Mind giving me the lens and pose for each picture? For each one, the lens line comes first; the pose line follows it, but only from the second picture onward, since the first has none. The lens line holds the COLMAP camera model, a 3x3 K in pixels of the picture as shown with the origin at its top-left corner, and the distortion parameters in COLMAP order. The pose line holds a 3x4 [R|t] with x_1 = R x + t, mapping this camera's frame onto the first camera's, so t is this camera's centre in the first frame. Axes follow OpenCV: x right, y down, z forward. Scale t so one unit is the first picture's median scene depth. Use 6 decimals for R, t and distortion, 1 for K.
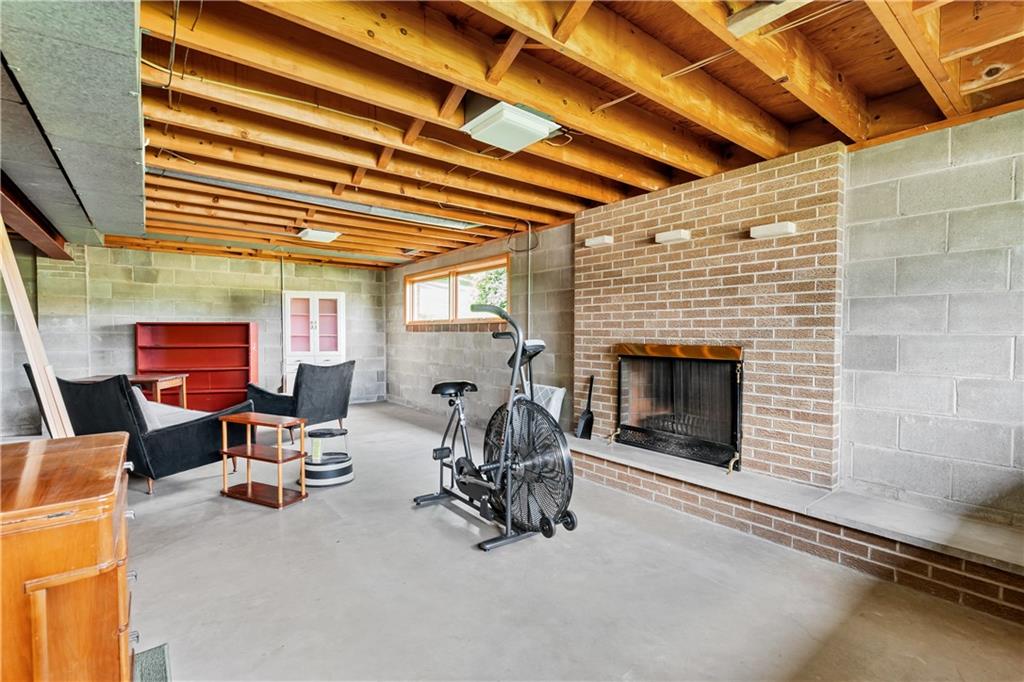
lens RADIAL K [[464.6, 0, 512.7], [0, 464.6, 344.1], [0, 0, 1]] dist [-0.005129, 0.001382]
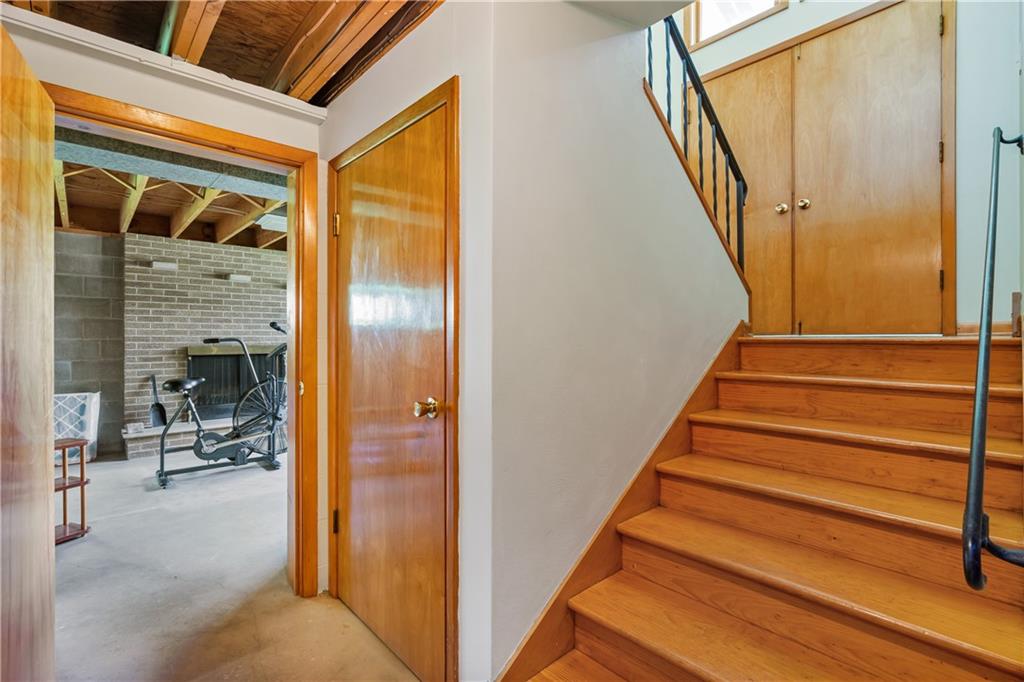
lens RADIAL K [[464.6, 0, 512.0], [0, 464.6, 339.0], [0, 0, 1]] dist [-0.005129, 0.001382]
pose [[-0.055589, 0.000539, 0.998454, -1.113163], [0.026935, 0.999637, 0.000960, -0.000394], [-0.998090, 0.026946, -0.055583, 0.144498]]
